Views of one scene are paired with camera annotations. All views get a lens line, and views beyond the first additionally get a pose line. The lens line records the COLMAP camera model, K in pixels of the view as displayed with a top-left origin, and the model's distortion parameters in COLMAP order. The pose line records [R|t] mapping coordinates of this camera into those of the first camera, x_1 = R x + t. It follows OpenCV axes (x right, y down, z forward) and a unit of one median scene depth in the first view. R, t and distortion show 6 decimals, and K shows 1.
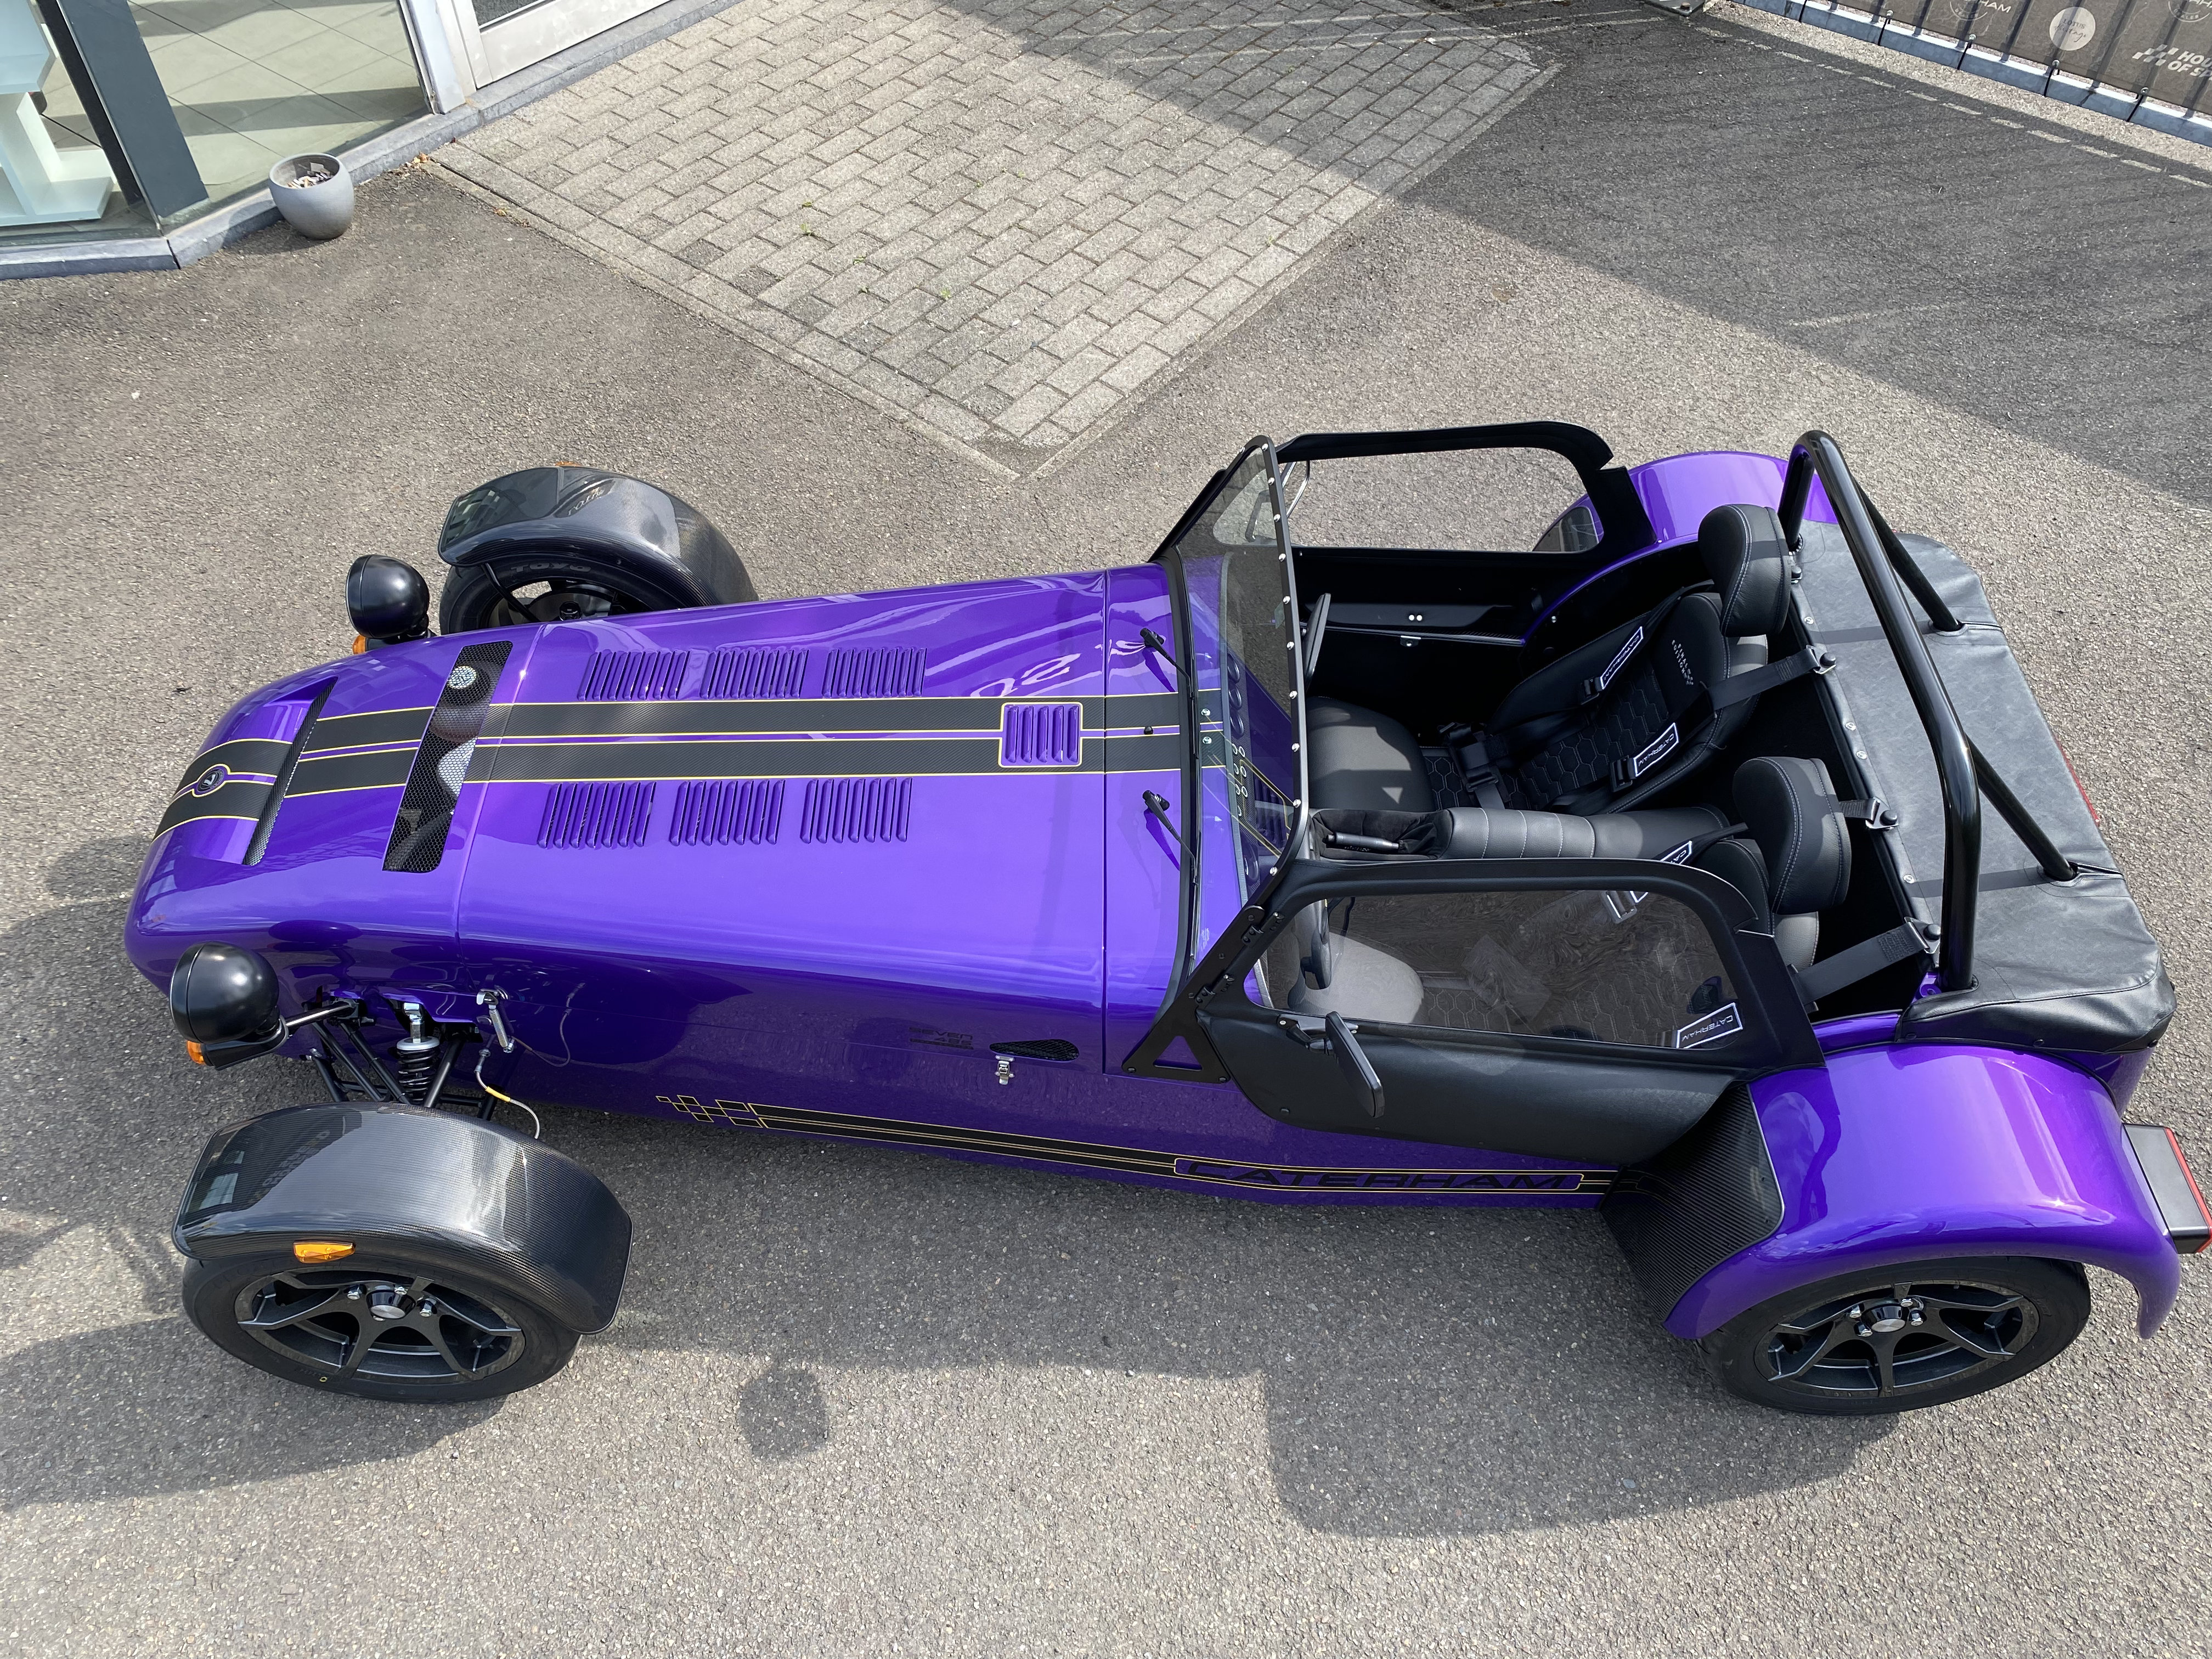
lens RADIAL K [[1669.4, 0, 1128.4], [0, 1669.4, 826.5], [0, 0, 1]] dist [-0.002804, -0.001813]
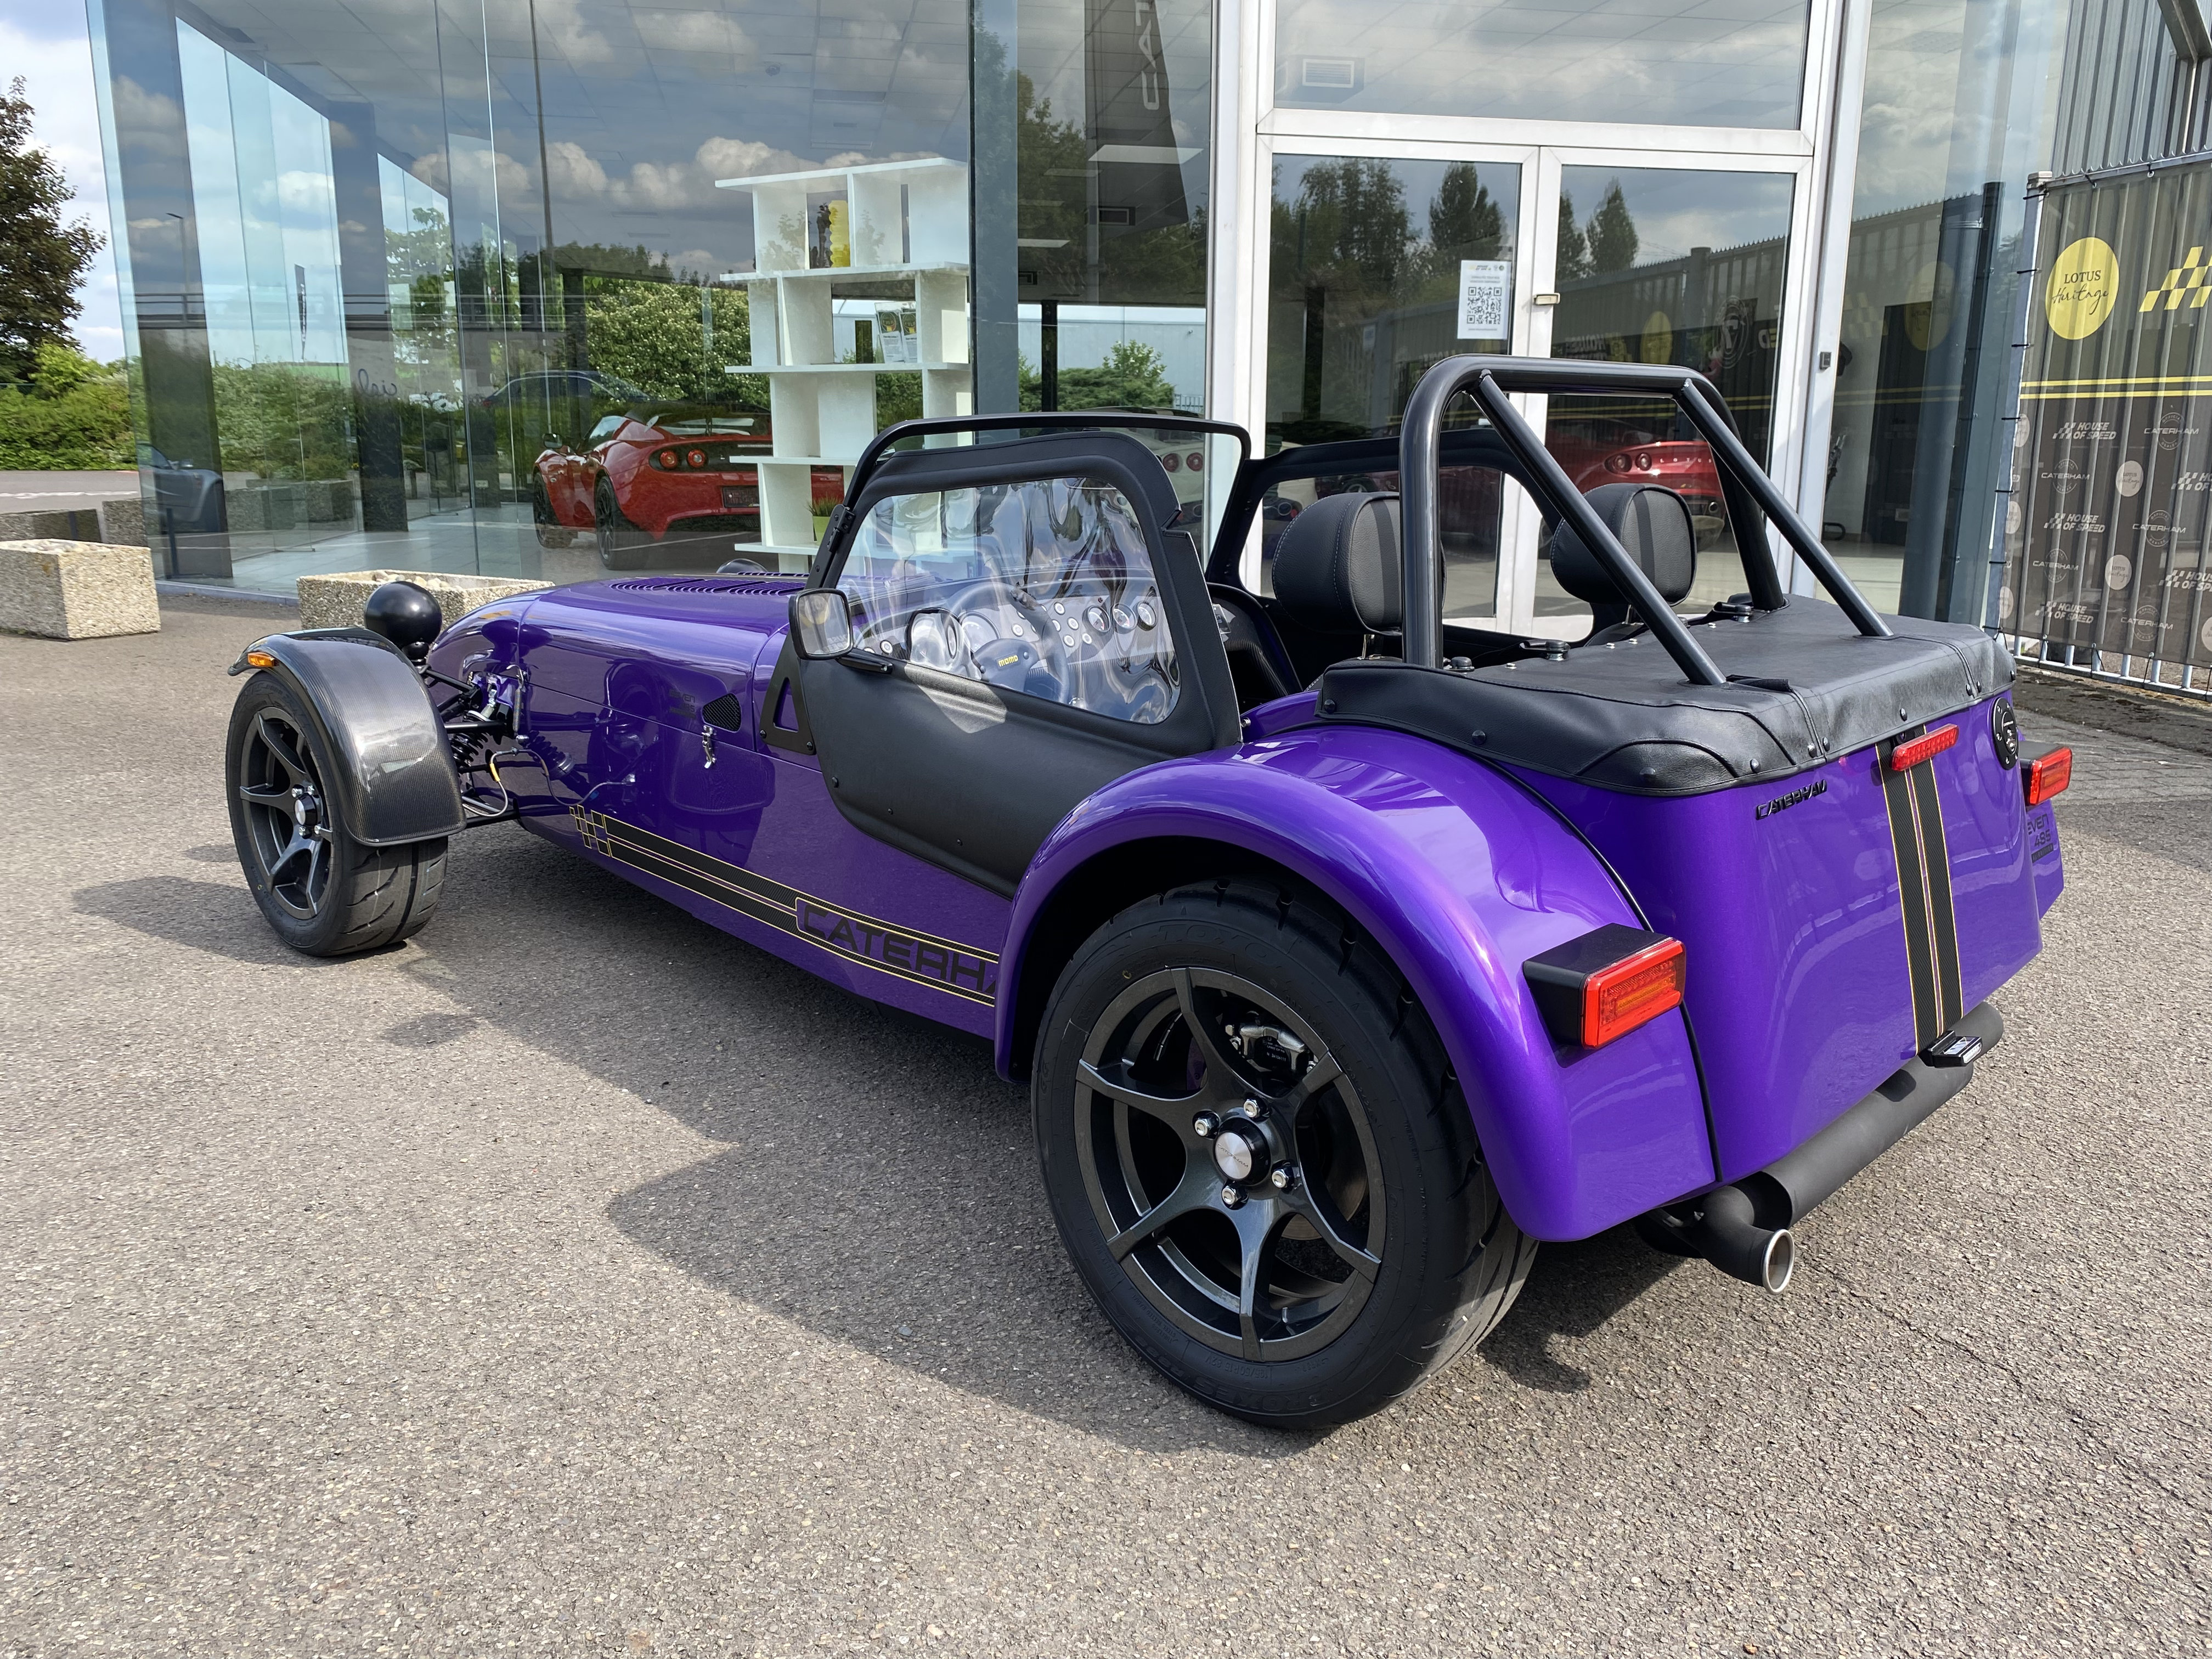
lens RADIAL K [[1691.9, 0, 1107.7], [0, 1691.9, 843.7], [0, 0, 1]] dist [0.009810, -0.007724]
pose [[0.734837, 0.142566, -0.663091, 0.761580], [-0.513137, 0.756168, -0.406080, 0.451321], [0.443514, 0.638659, 0.628816, 0.411484]]
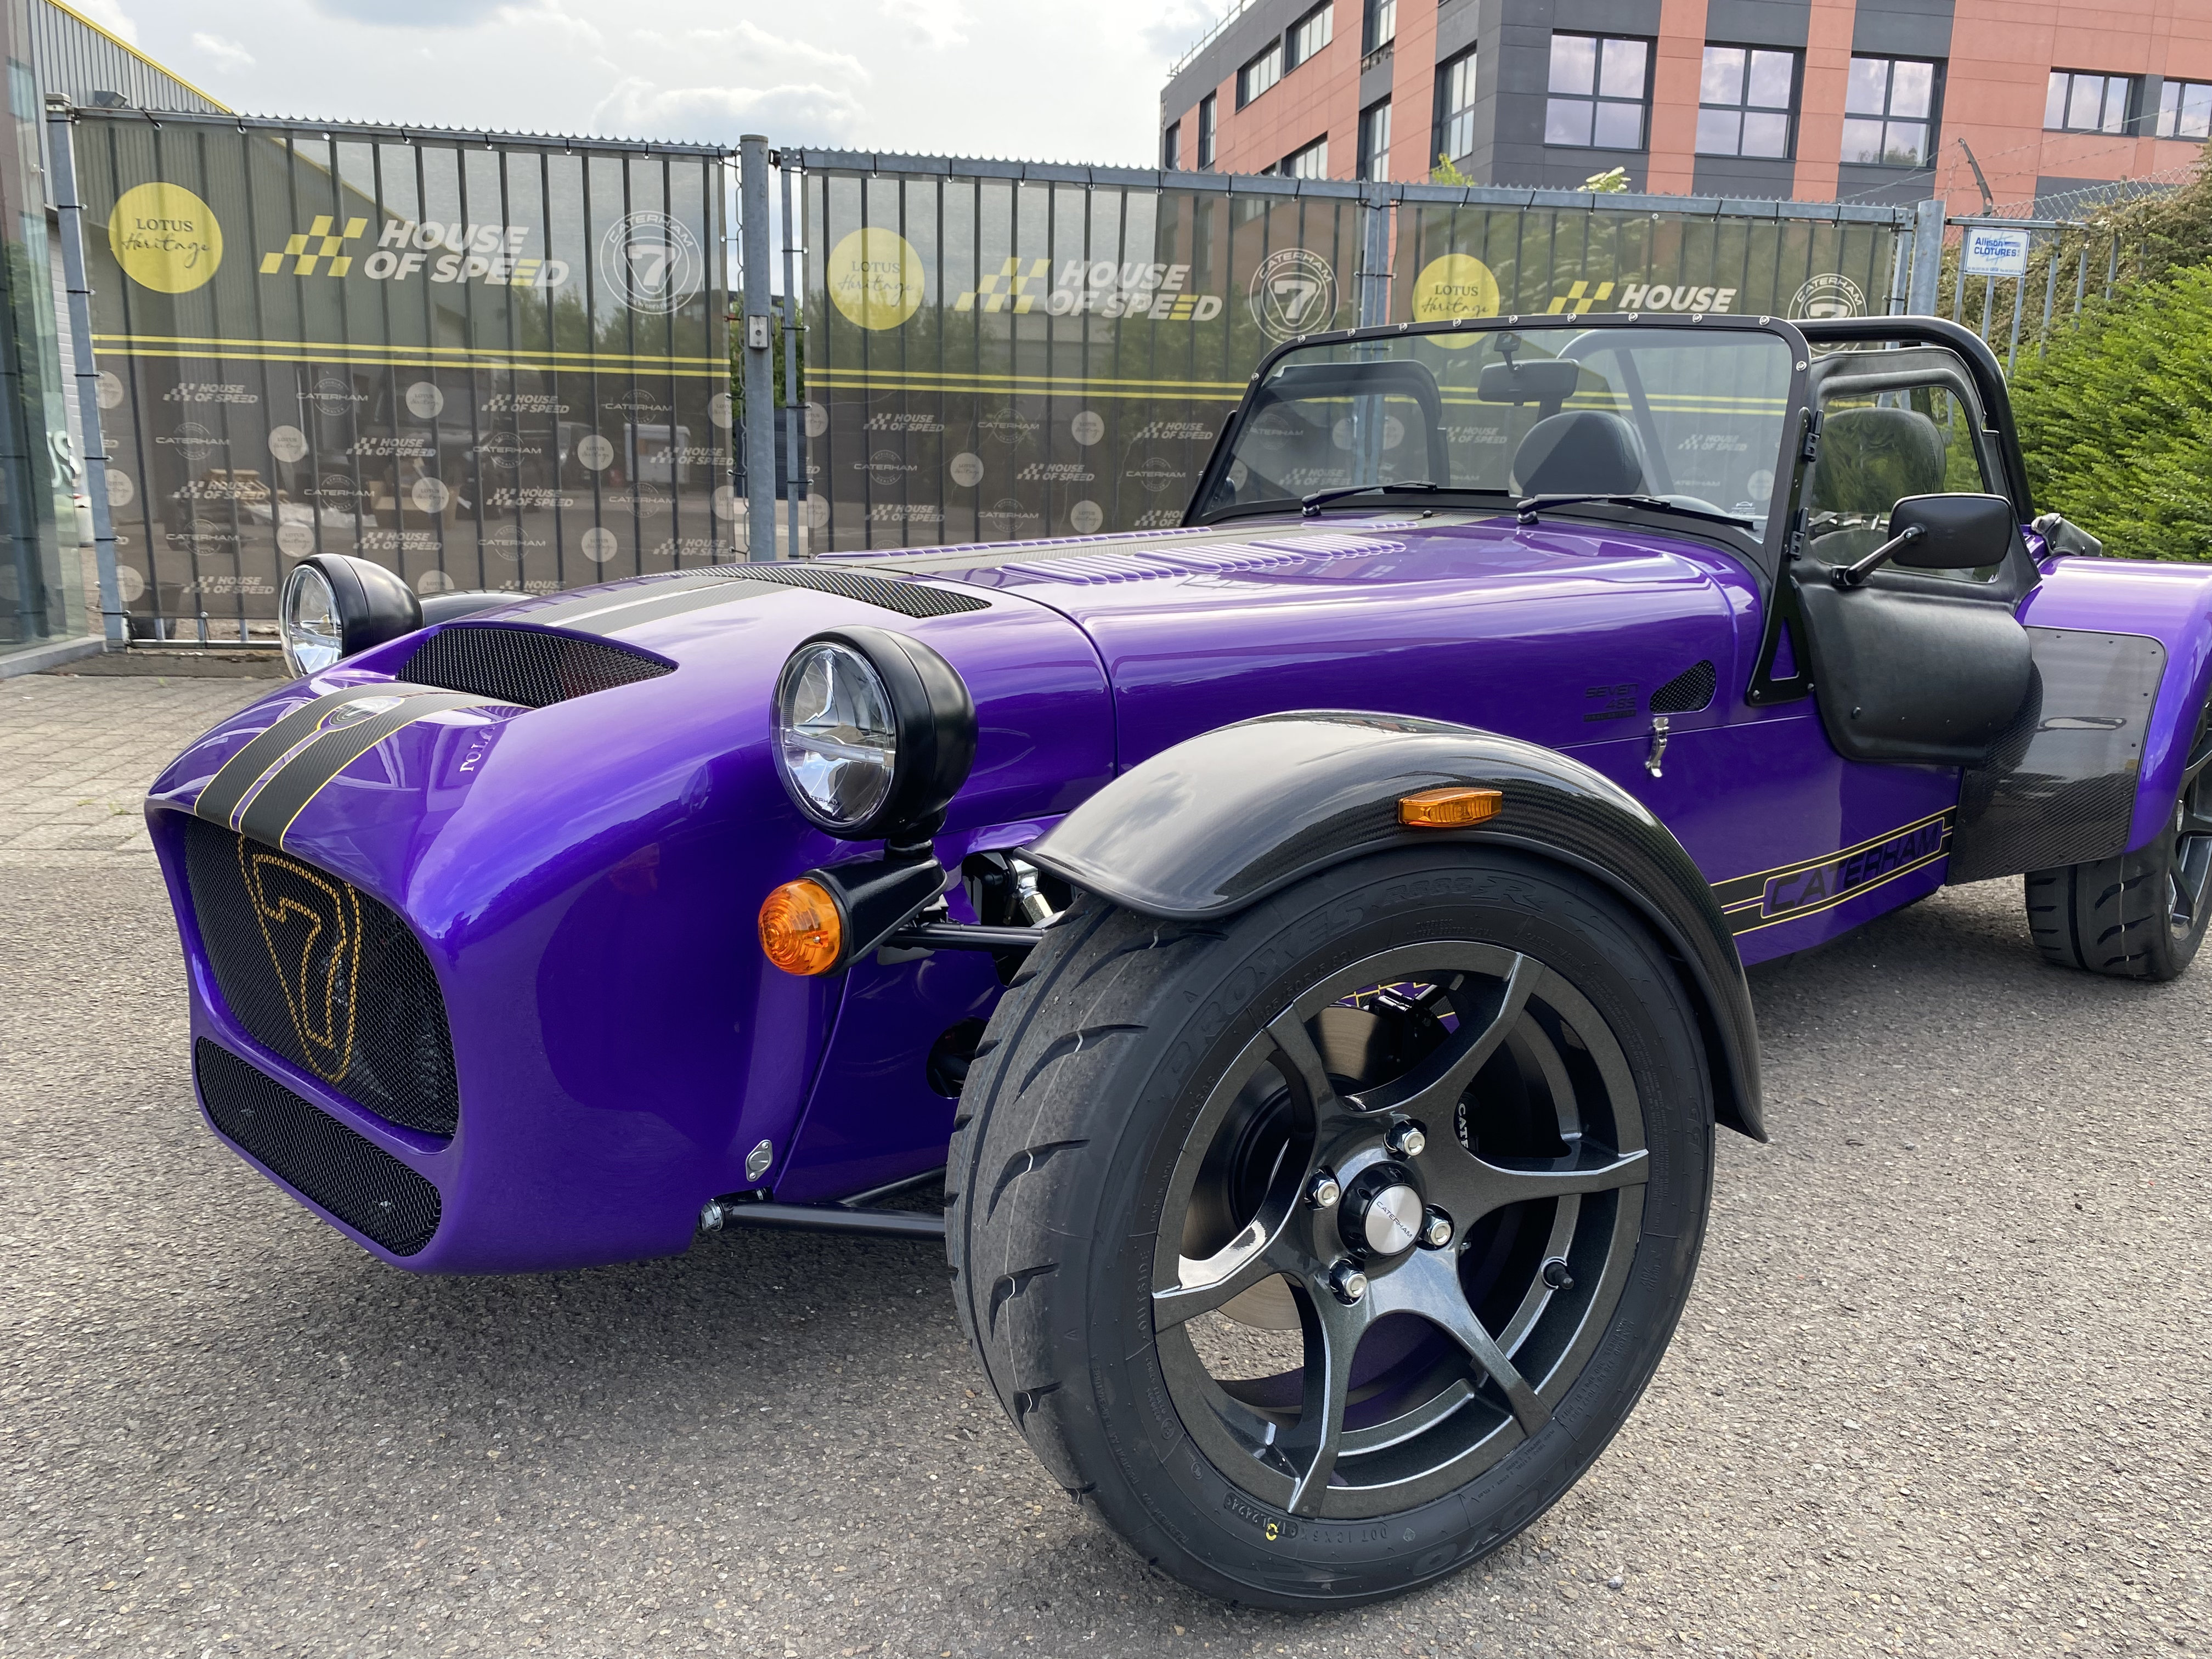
lens RADIAL K [[1691.9, 0, 1107.7], [0, 1691.9, 843.7], [0, 0, 1]] dist [0.009810, -0.007724]
pose [[0.682672, -0.157545, 0.713539, -0.737940], [0.553766, 0.748647, -0.364514, 0.289189], [-0.476762, 0.643977, 0.598324, 0.603343]]
